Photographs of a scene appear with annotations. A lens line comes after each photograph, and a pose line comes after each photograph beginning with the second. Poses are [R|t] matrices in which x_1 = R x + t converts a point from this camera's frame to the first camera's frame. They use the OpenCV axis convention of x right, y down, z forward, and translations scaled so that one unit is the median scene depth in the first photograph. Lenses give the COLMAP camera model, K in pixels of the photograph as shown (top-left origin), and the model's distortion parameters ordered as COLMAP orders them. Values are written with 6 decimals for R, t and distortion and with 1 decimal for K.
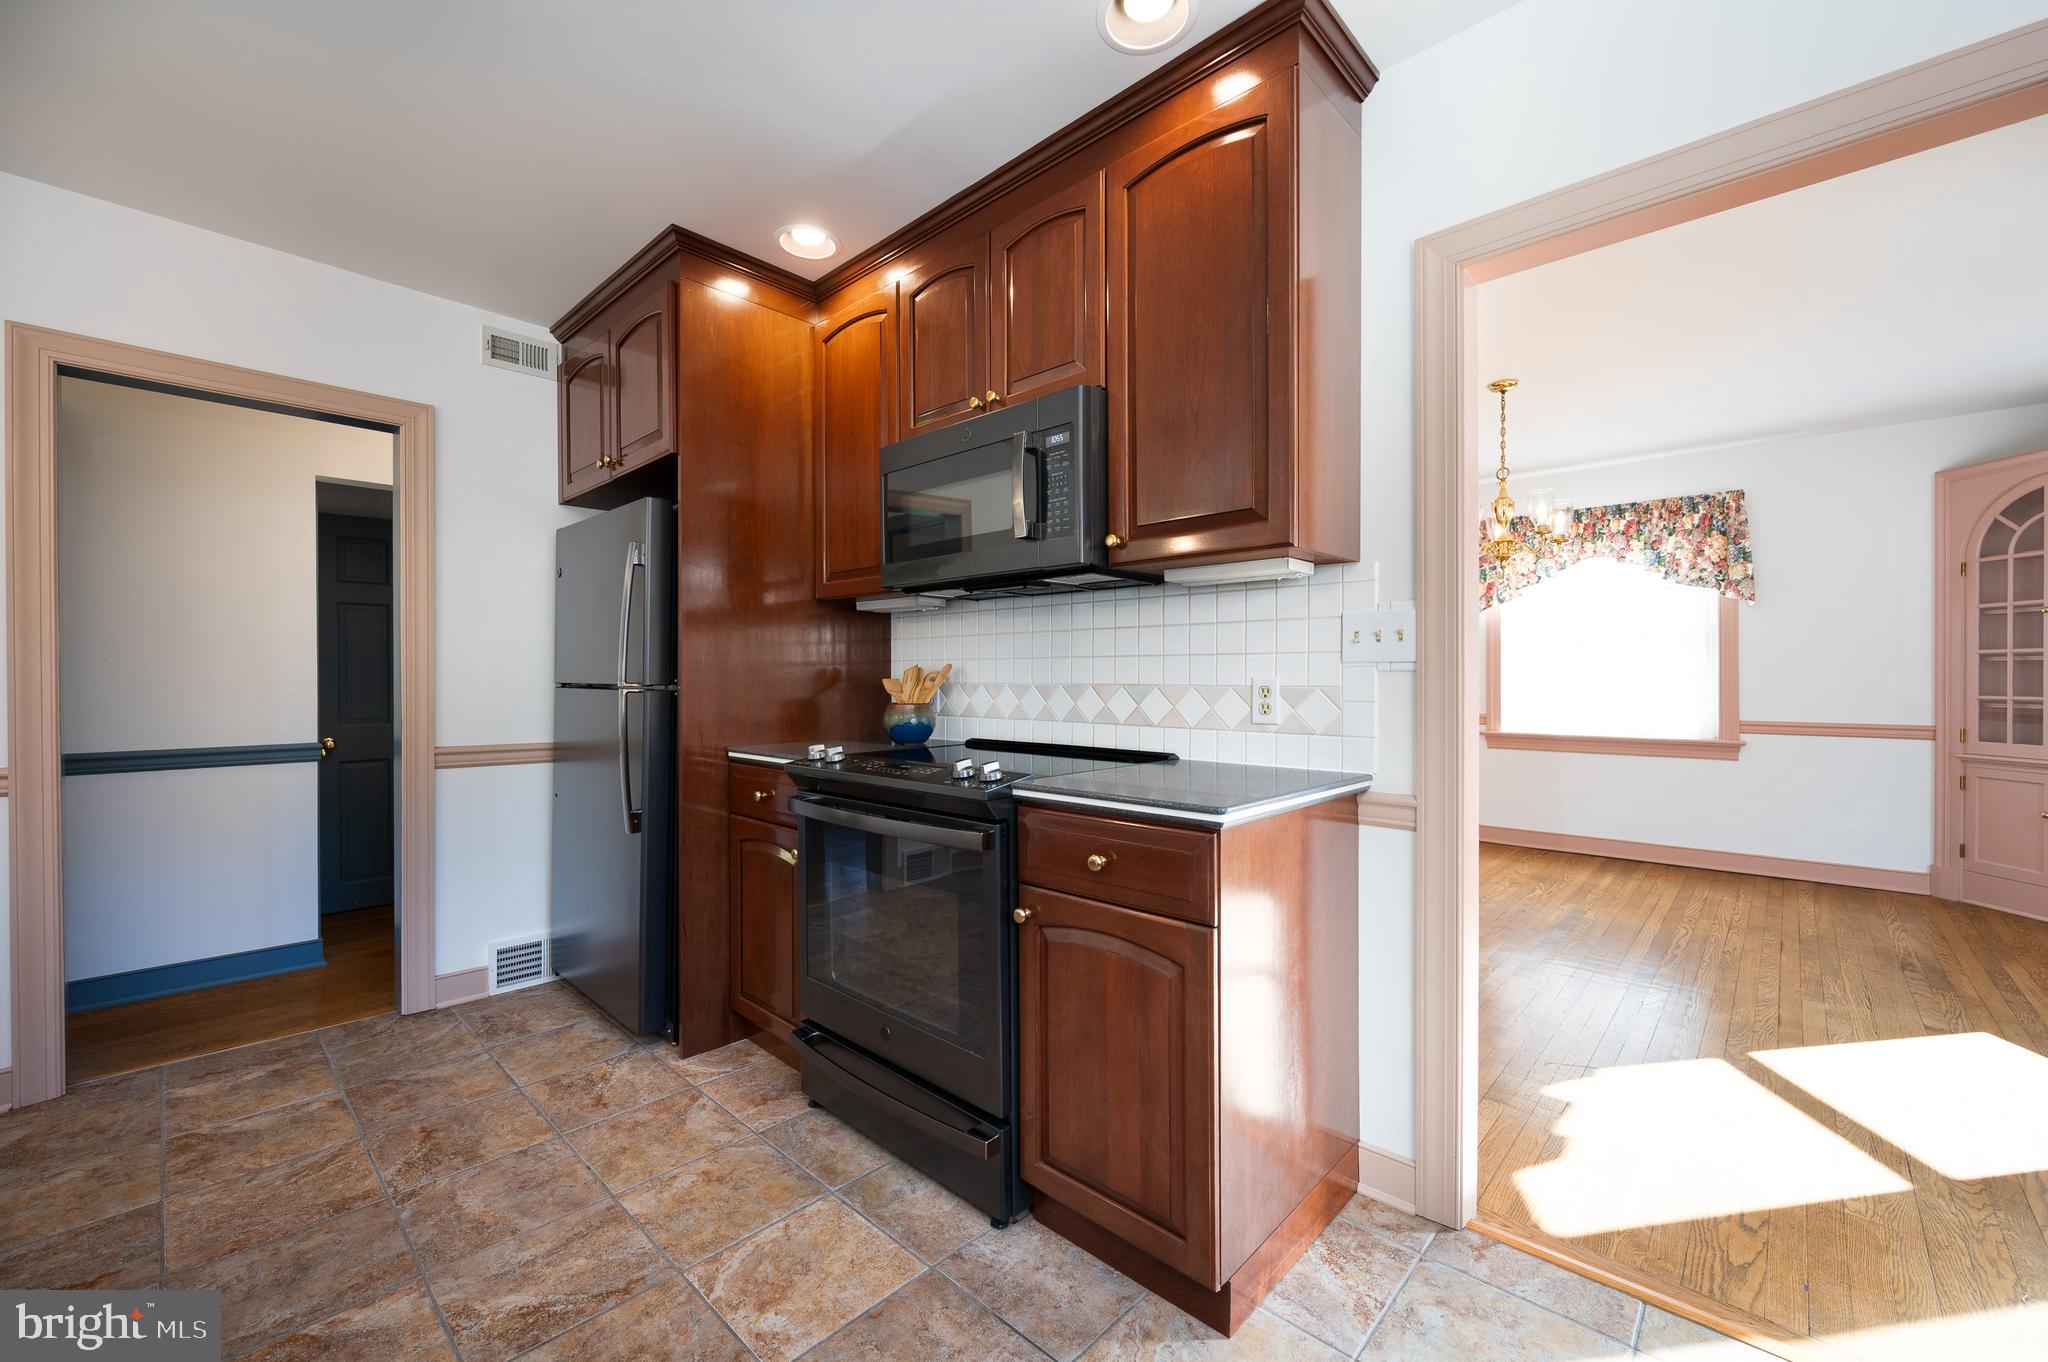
lens RADIAL K [[824.1, 0, 1030.5], [0, 824.1, 679.6], [0, 0, 1]] dist [-0.003782, 0.000197]
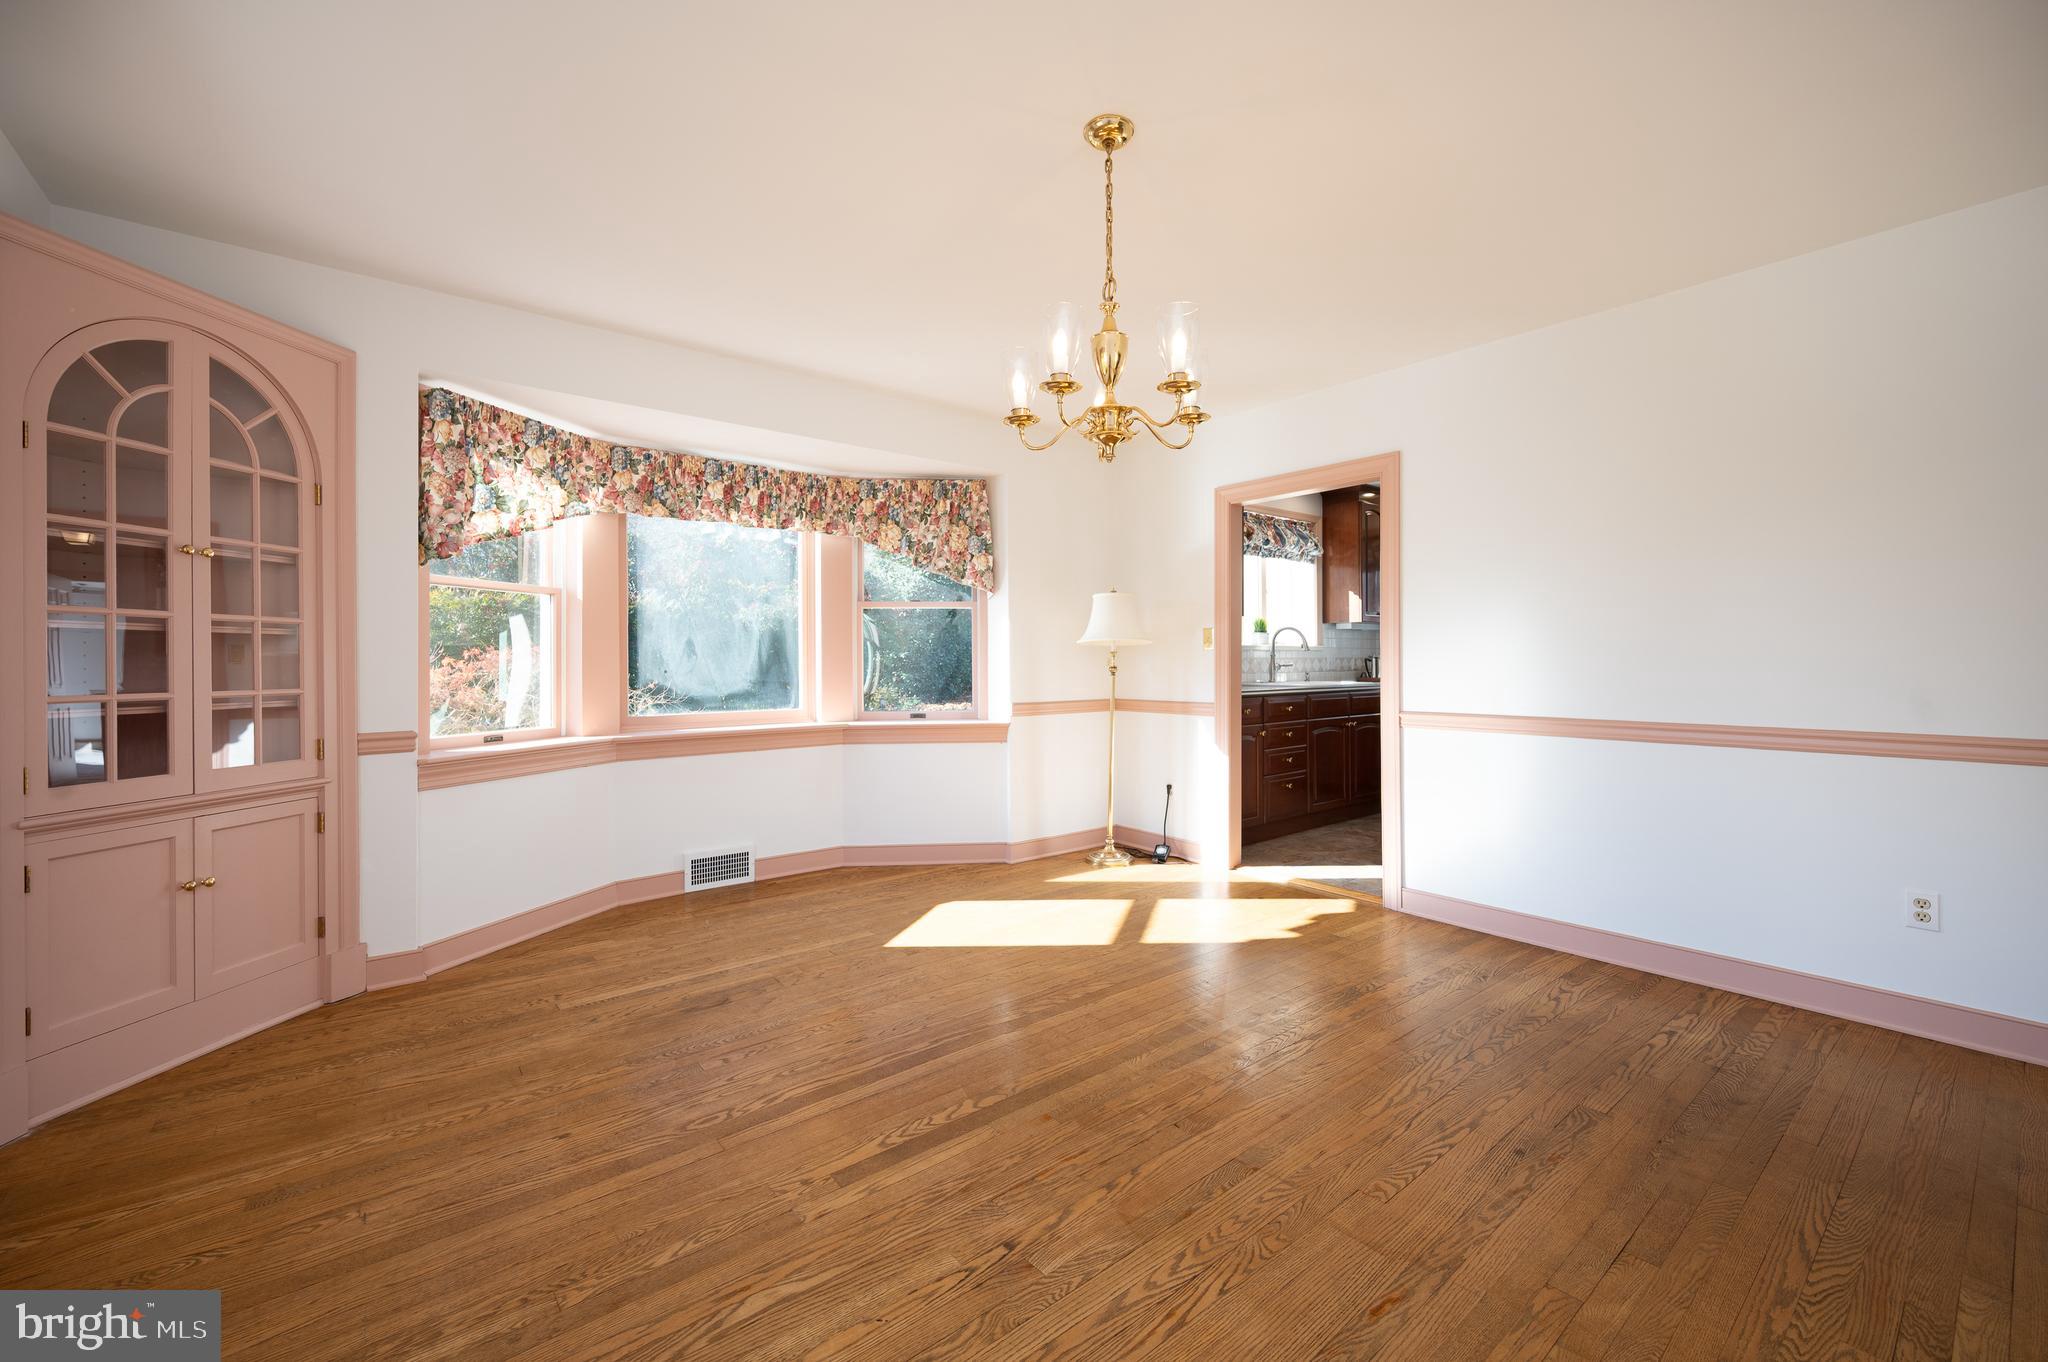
lens RADIAL K [[824.1, 0, 1028.1], [0, 824.1, 673.4], [0, 0, 1]] dist [-0.003782, 0.000197]
pose [[-0.990589, -0.005782, 0.136750, 0.915972], [-0.003968, 0.999901, 0.013528, -0.007217], [-0.136815, 0.012858, -0.990513, 2.602123]]
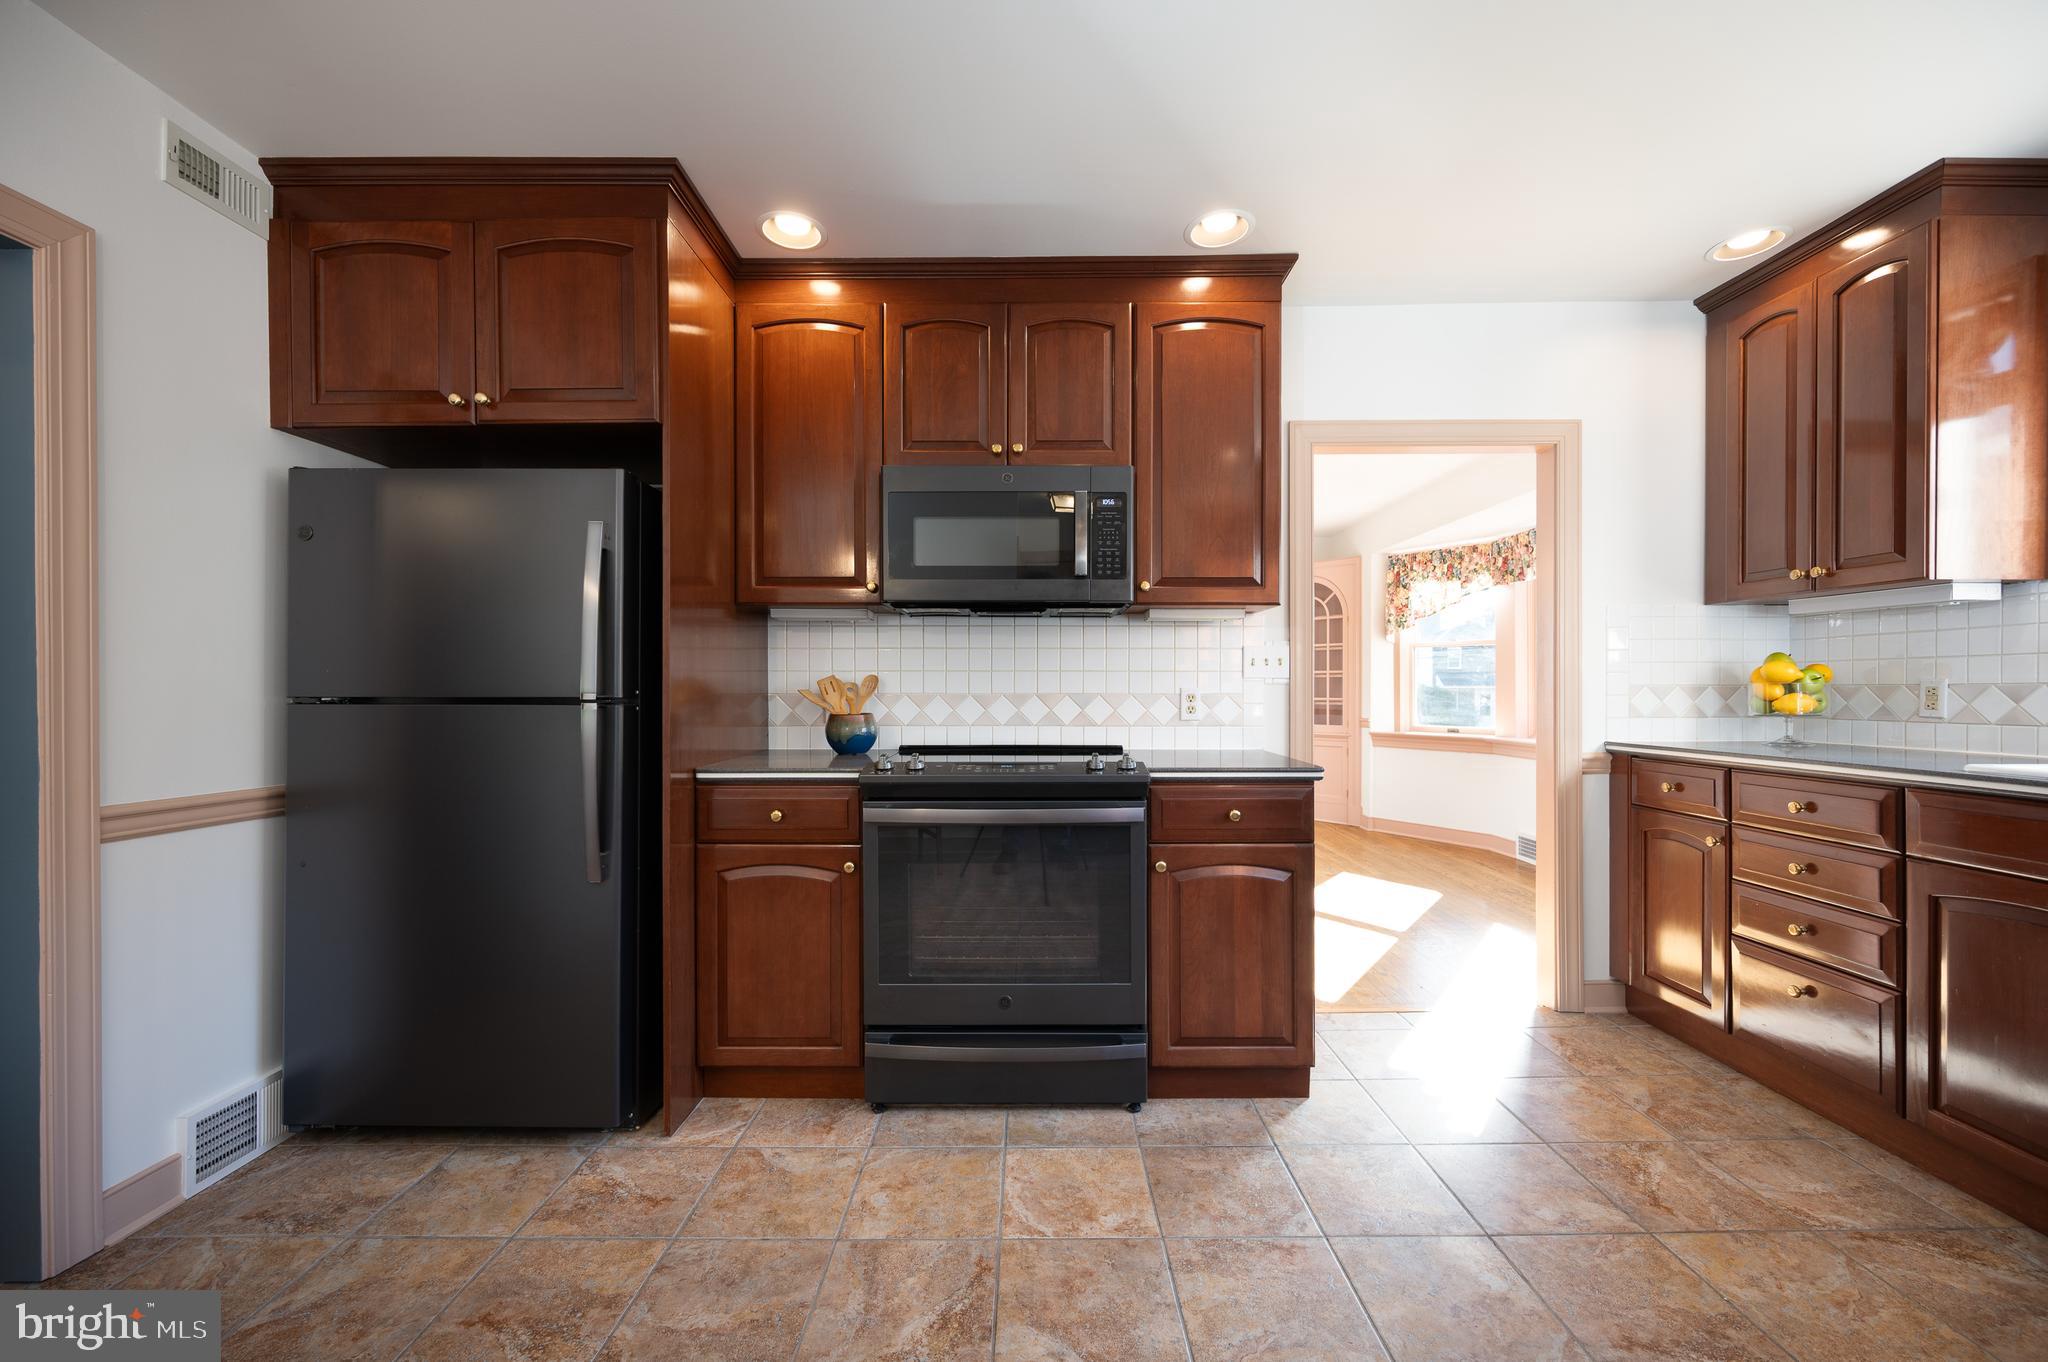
lens RADIAL K [[824.1, 0, 1038.3], [0, 824.1, 692.1], [0, 0, 1]] dist [-0.003782, 0.000197]
pose [[0.719566, -0.004142, 0.694412, -0.809437], [0.003538, 0.999991, 0.002299, 0.000284], [-0.694415, 0.000803, 0.719574, 0.132629]]
